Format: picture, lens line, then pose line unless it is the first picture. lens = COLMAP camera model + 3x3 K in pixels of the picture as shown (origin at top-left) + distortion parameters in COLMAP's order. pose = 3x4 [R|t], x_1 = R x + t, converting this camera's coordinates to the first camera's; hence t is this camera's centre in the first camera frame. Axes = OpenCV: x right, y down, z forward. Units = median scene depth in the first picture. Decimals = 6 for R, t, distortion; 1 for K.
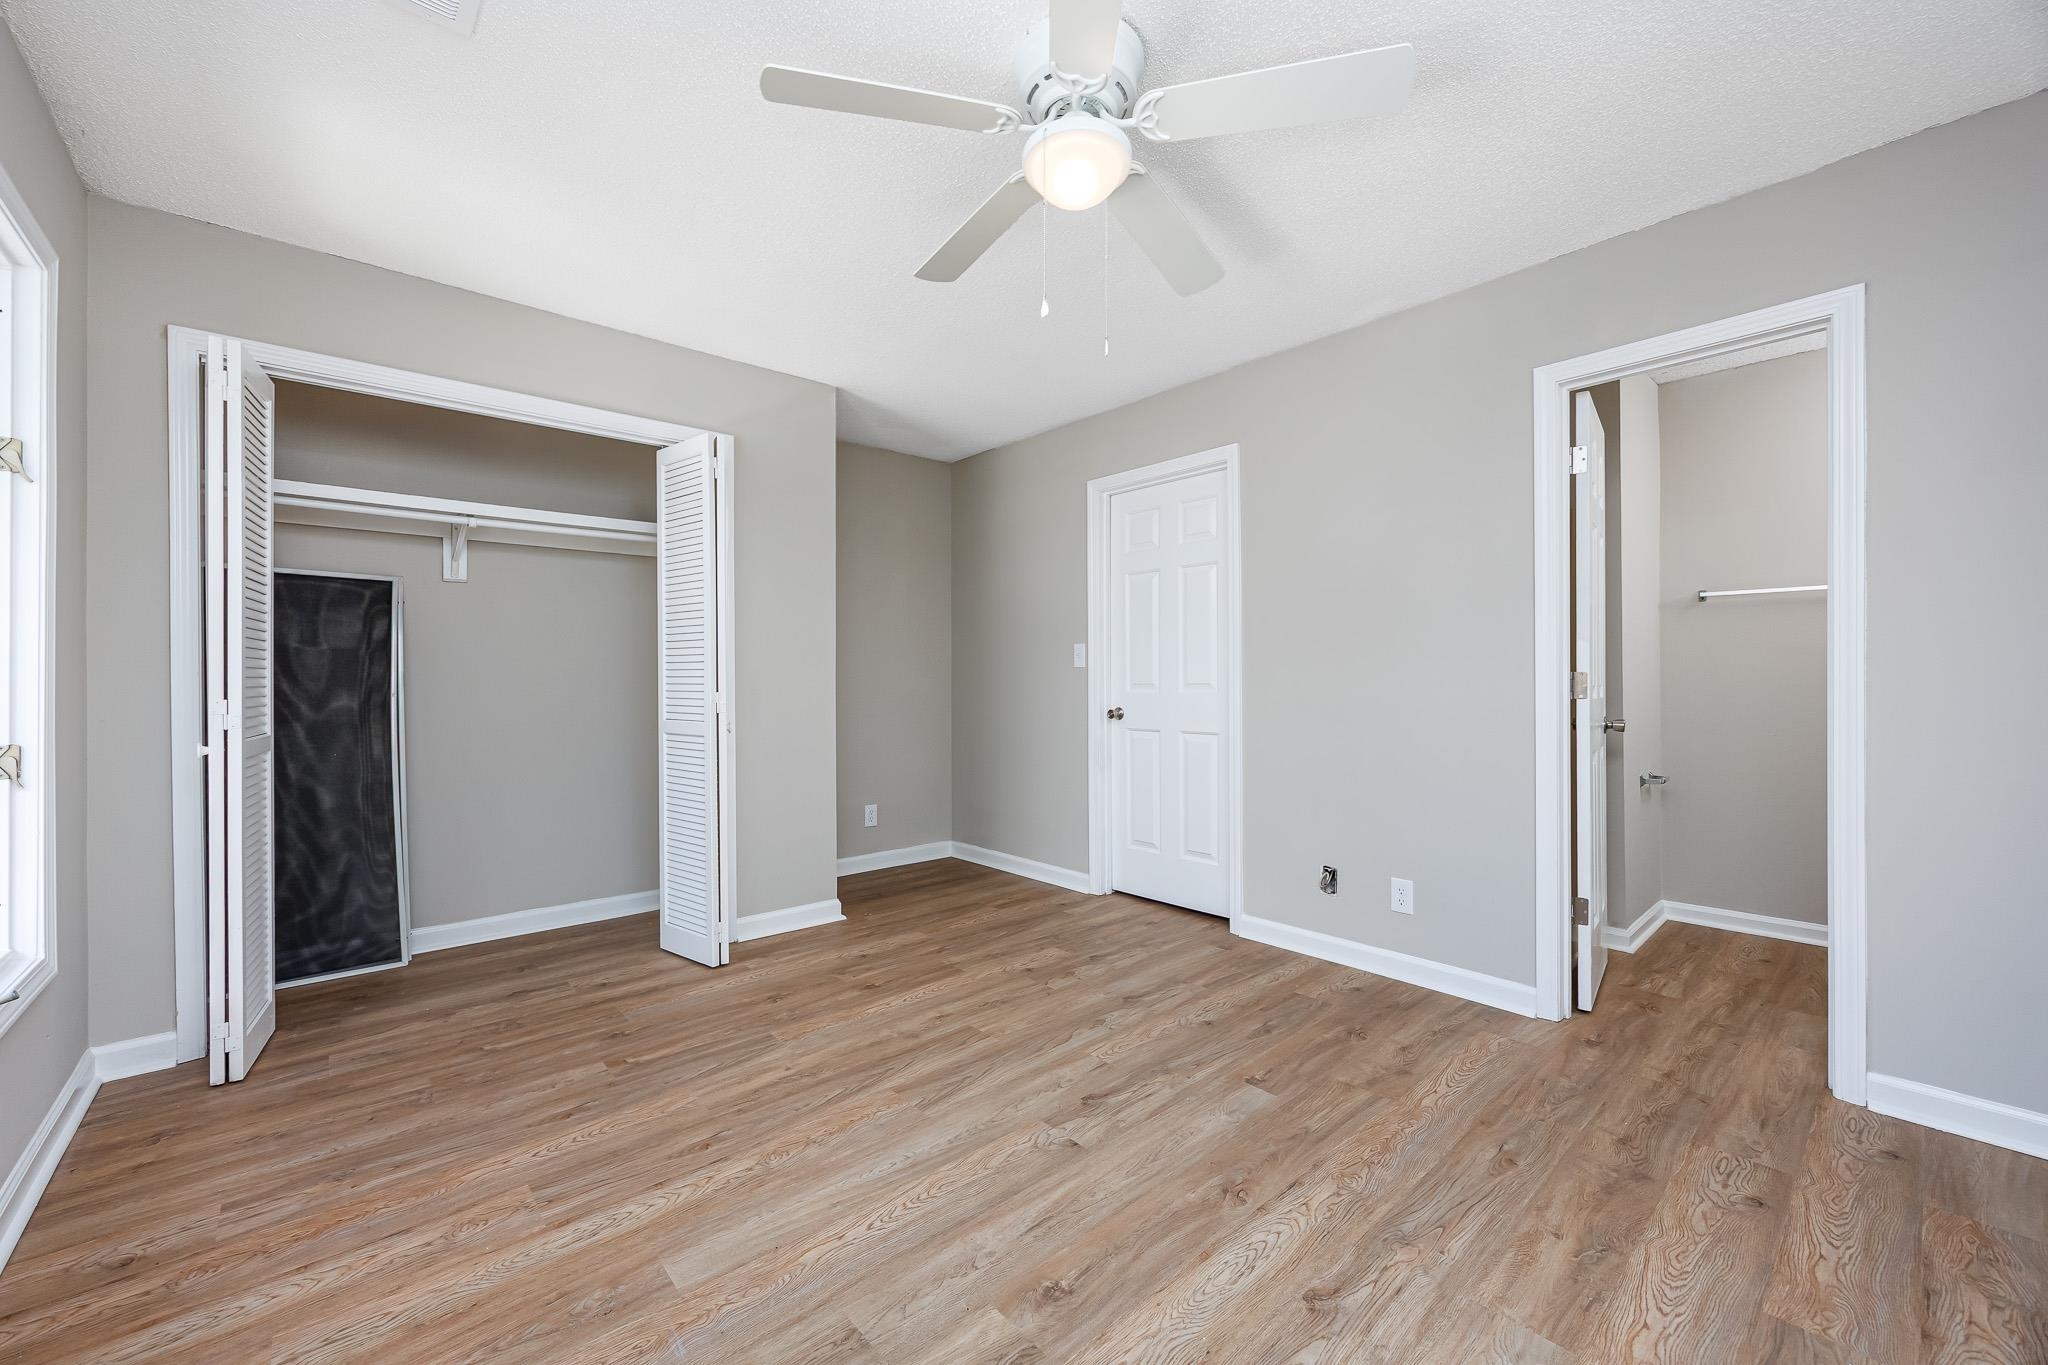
lens RADIAL K [[809.9, 0, 1016.9], [0, 809.9, 682.7], [0, 0, 1]] dist [-0.002782, 0.001227]
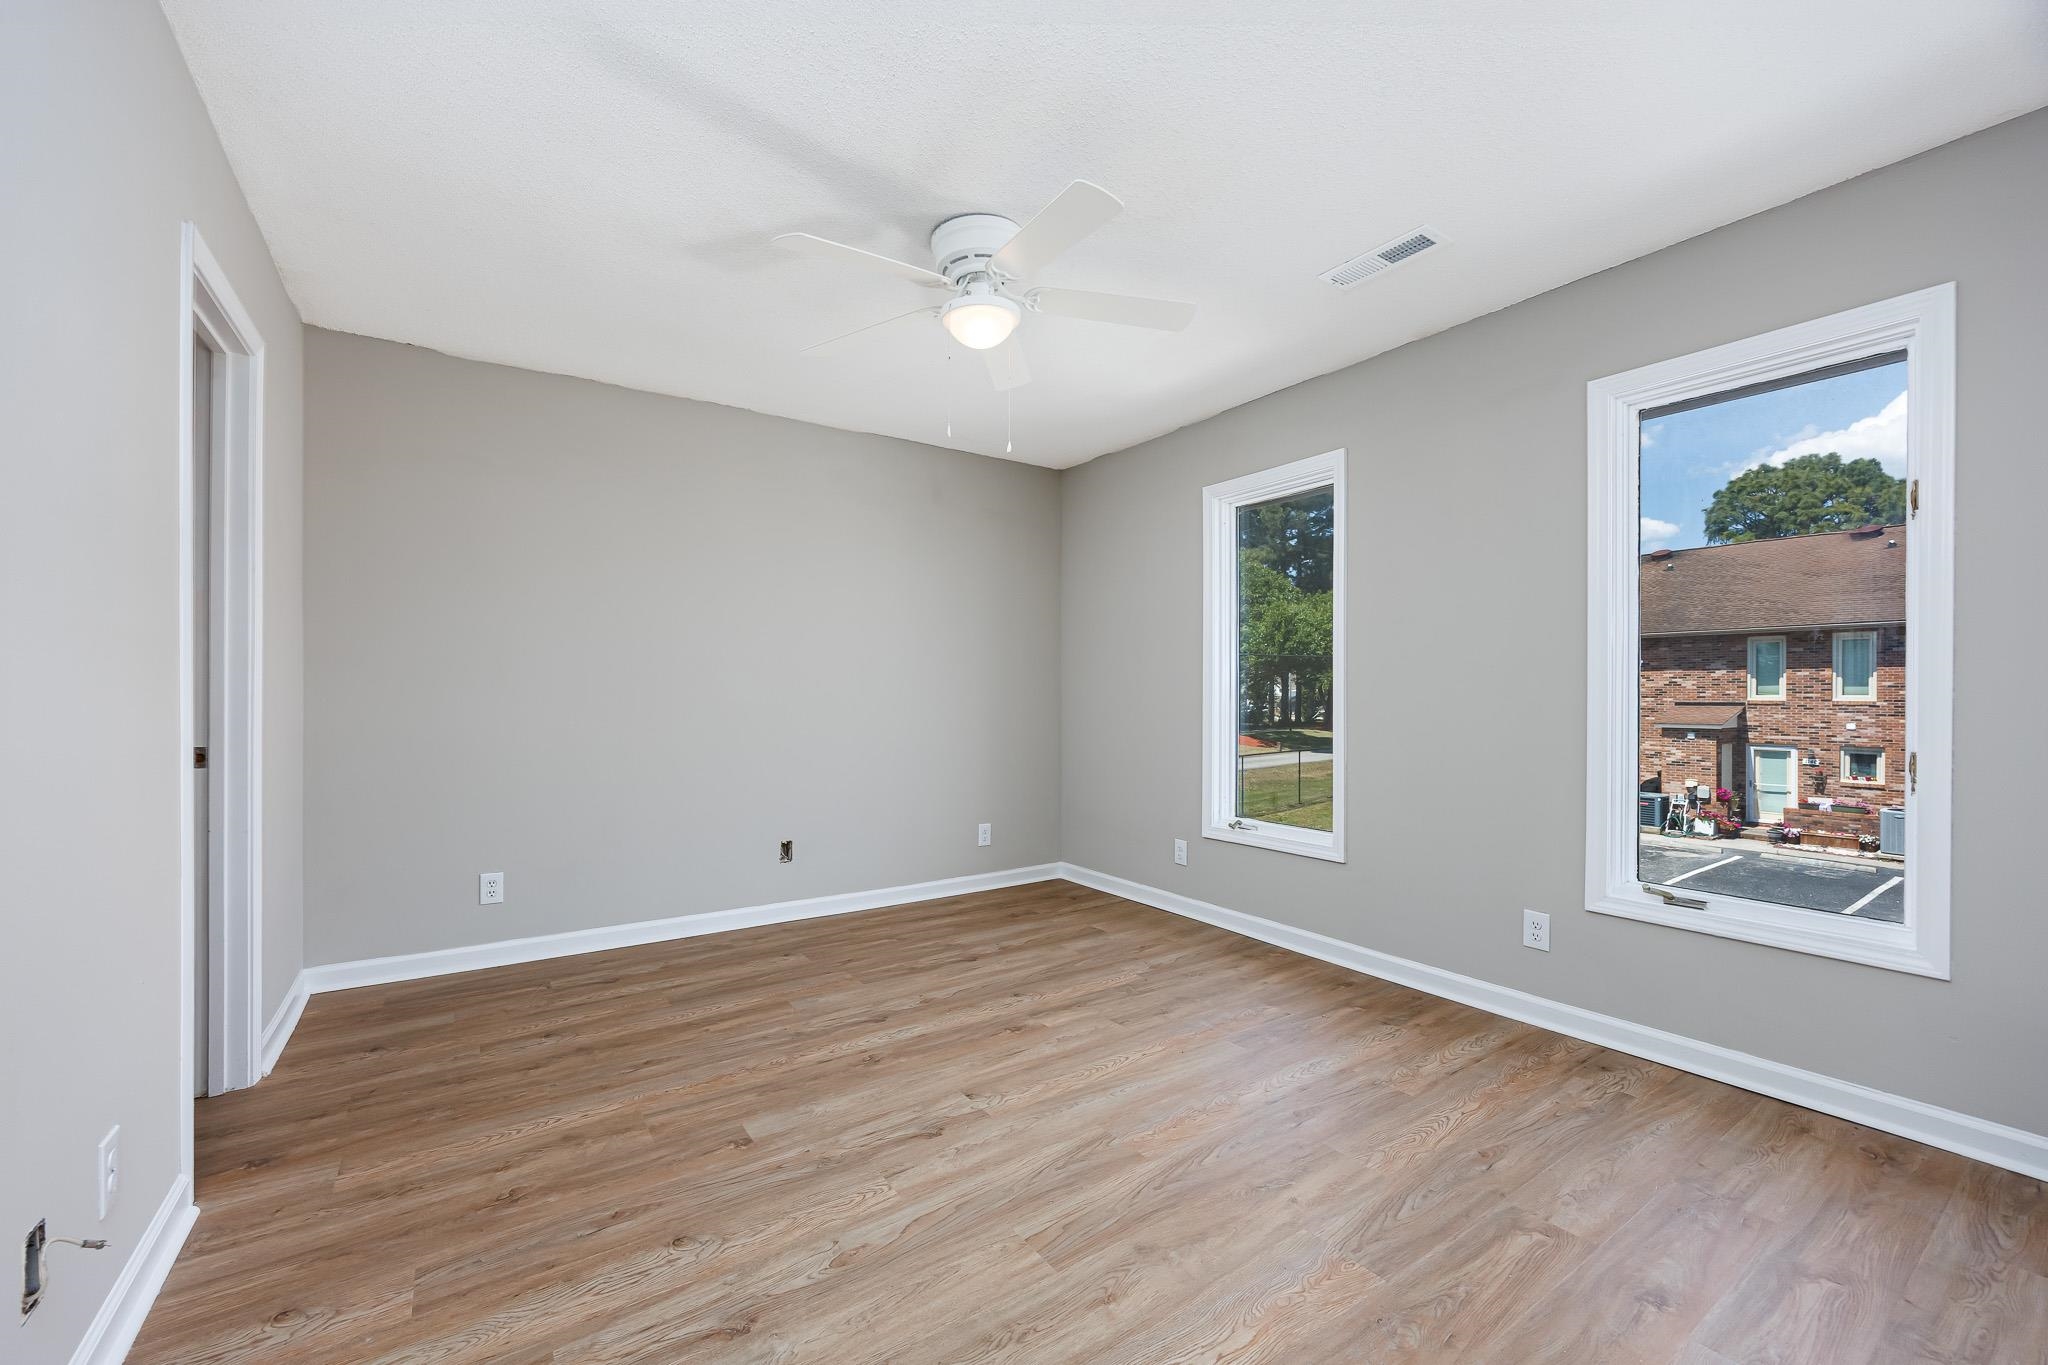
lens RADIAL K [[809.9, 0, 997.6], [0, 809.9, 692.5], [0, 0, 1]] dist [-0.002782, 0.001227]
pose [[-0.989347, 0.002184, 0.145563, -0.113069], [0.002915, 0.999984, 0.004807, -0.010701], [-0.145550, 0.005180, -0.989337, 1.737505]]
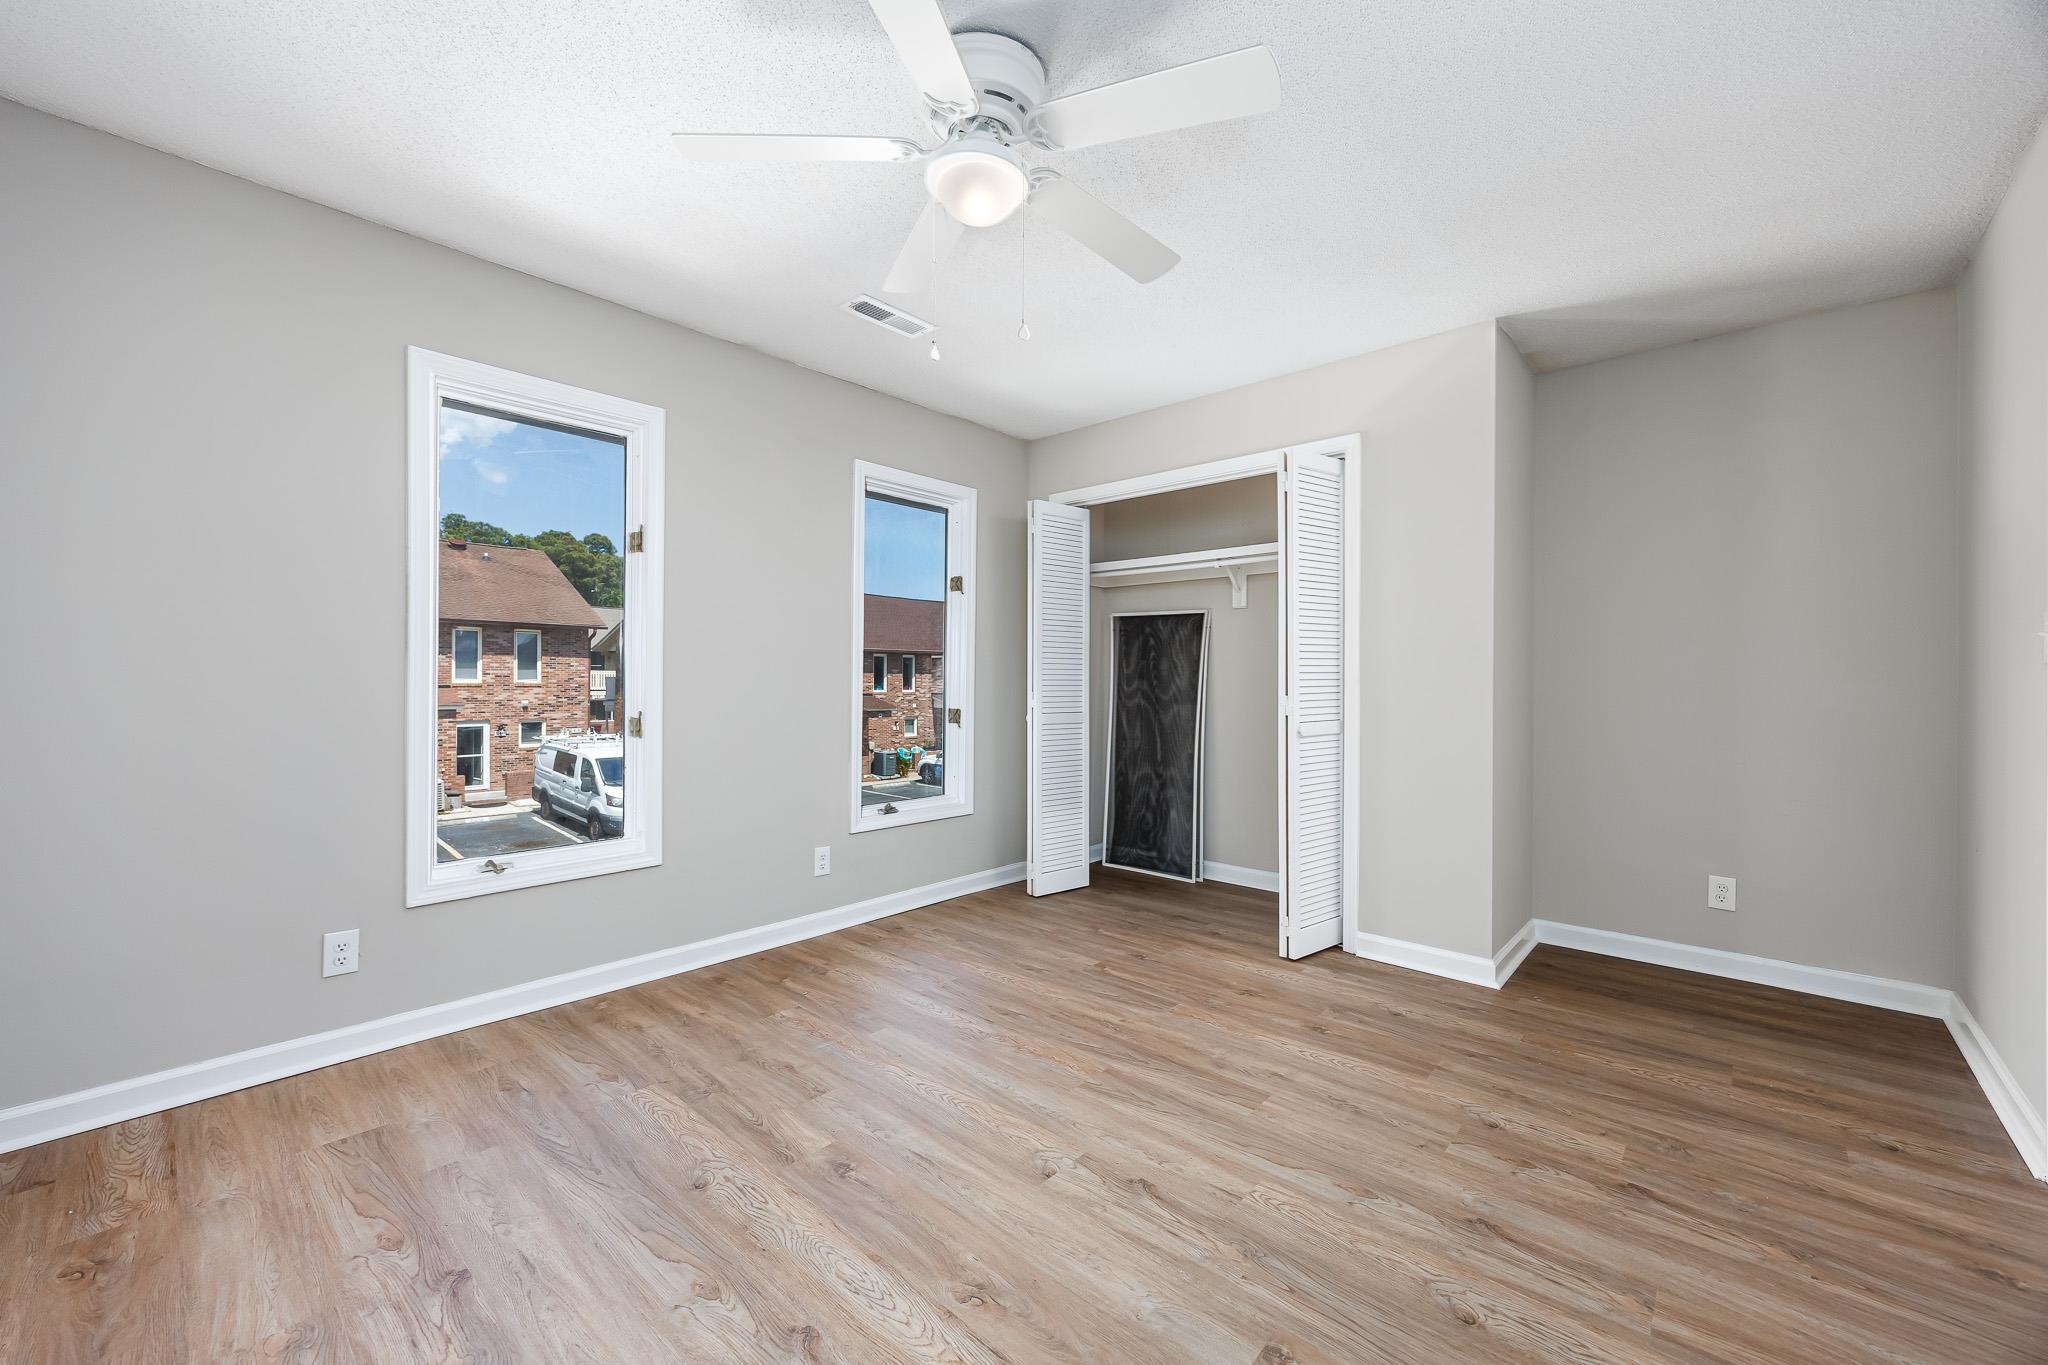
lens RADIAL K [[809.9, 0, 1010.7], [0, 809.9, 686.8], [0, 0, 1]] dist [-0.002782, 0.001227]
pose [[0.099095, 0.011571, -0.995011, 0.813743], [-0.011970, 0.999874, 0.010436, -0.008291], [0.995006, 0.010876, 0.099222, 0.695584]]
